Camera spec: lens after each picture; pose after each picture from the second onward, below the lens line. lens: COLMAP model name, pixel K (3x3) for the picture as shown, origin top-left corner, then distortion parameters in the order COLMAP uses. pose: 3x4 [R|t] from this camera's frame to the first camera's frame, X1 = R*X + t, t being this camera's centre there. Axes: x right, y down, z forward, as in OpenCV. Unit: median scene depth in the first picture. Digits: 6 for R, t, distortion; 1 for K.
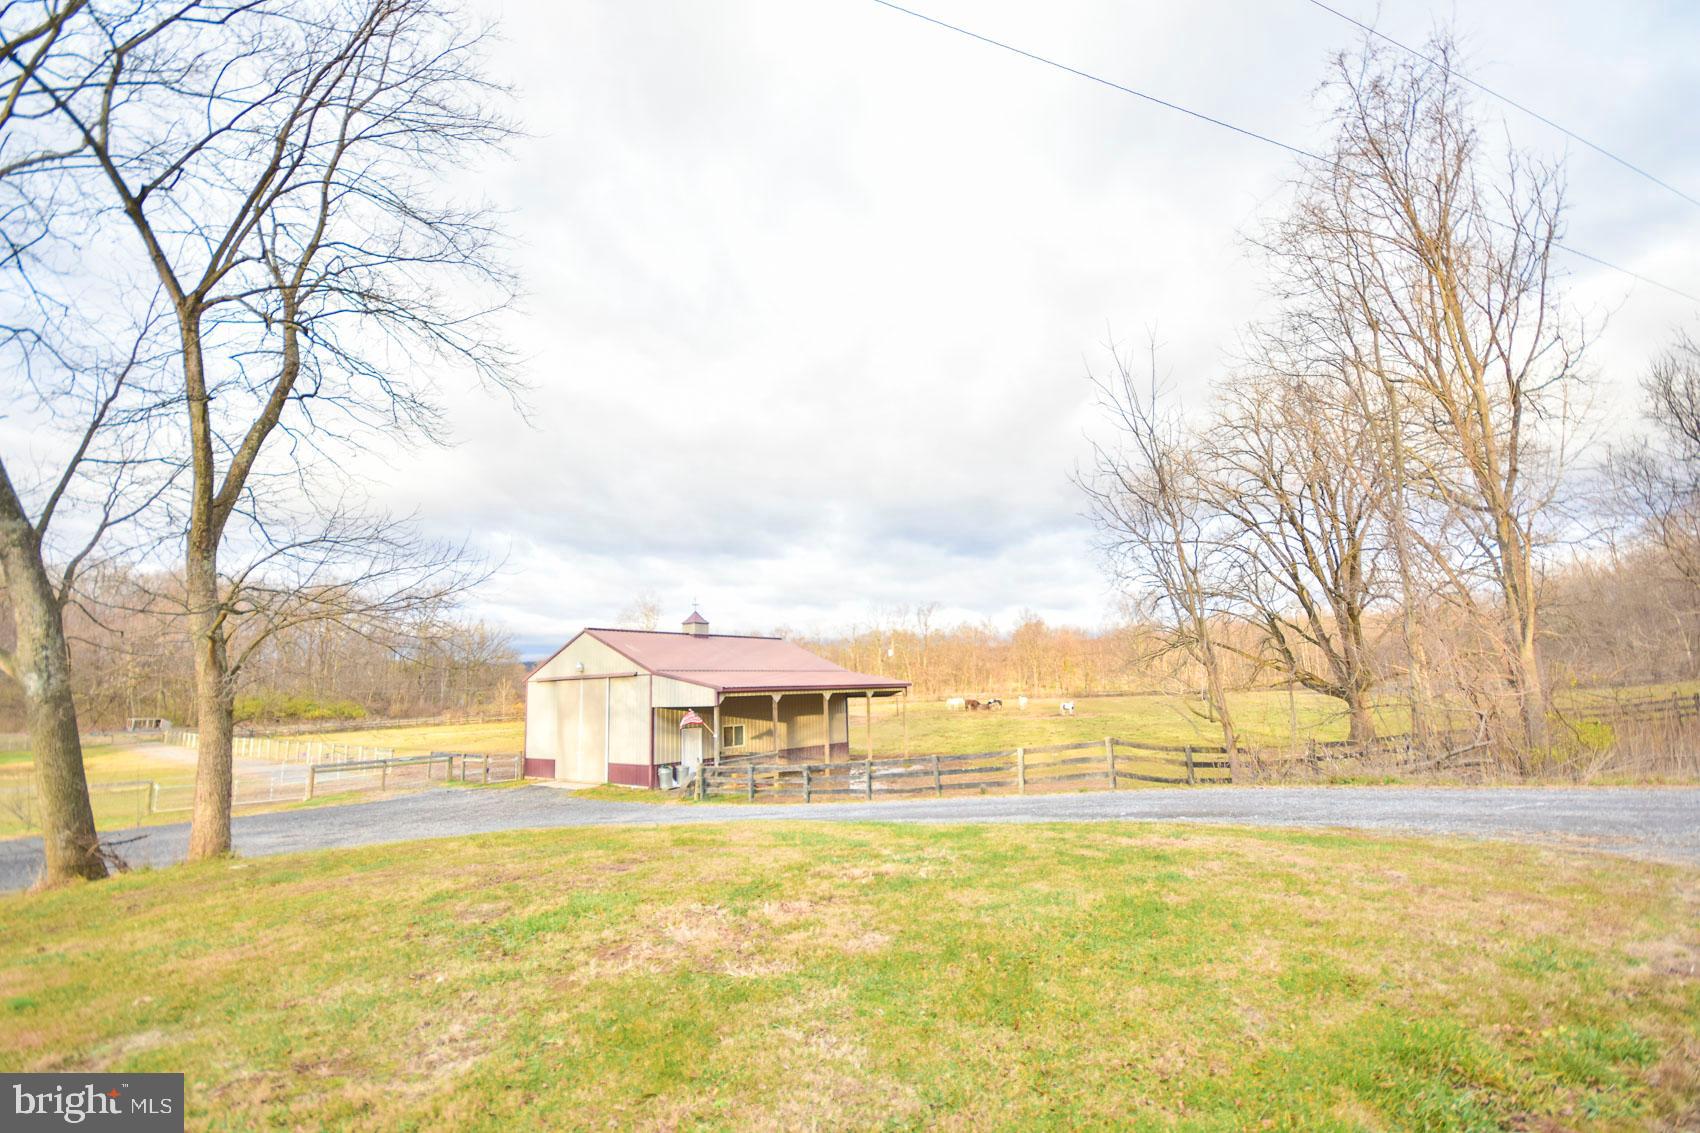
lens RADIAL K [[737.2, 0, 847.0], [0, 737.2, 572.0], [0, 0, 1]] dist [0.022921, -0.019332]
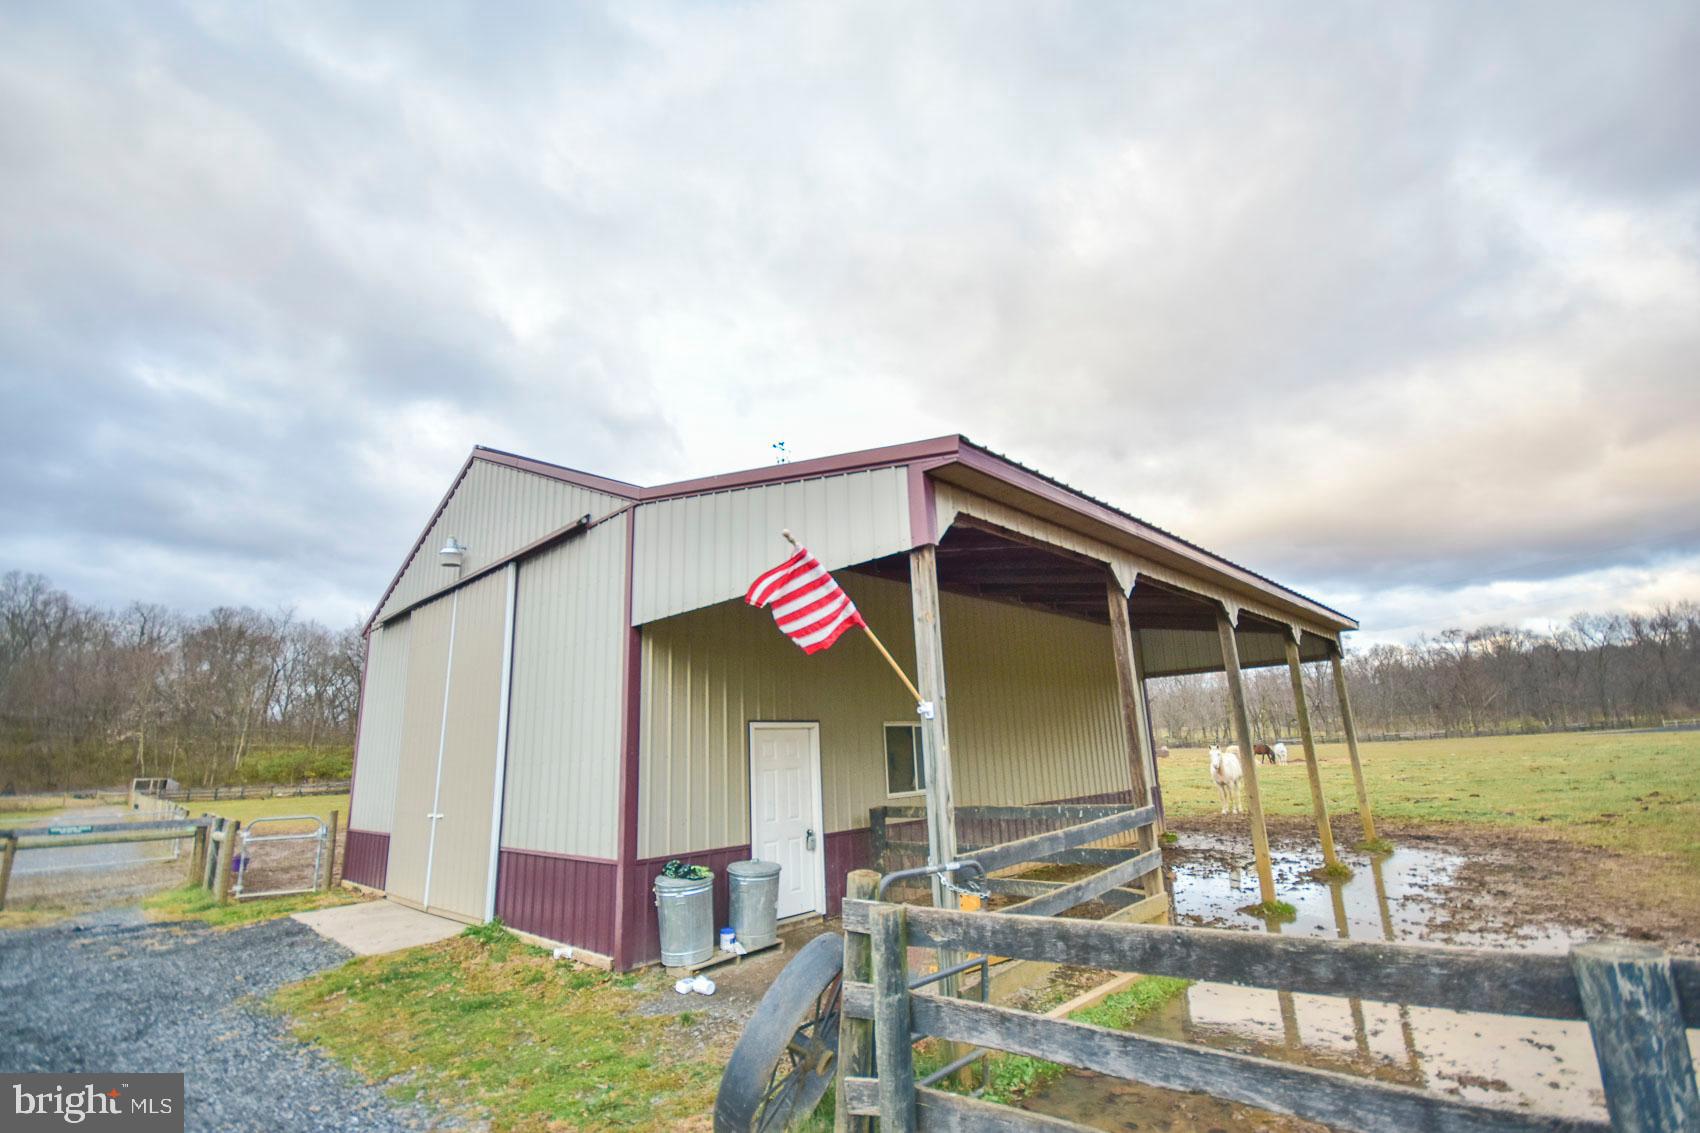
lens RADIAL K [[743.1, 0, 851.6], [0, 743.1, 577.3], [0, 0, 1]] dist [0.025446, -0.019924]
pose [[0.994384, -0.035794, -0.099594, -0.165139], [0.028087, 0.996578, -0.077743, 0.190832], [0.102036, 0.074509, 0.991986, 0.762882]]
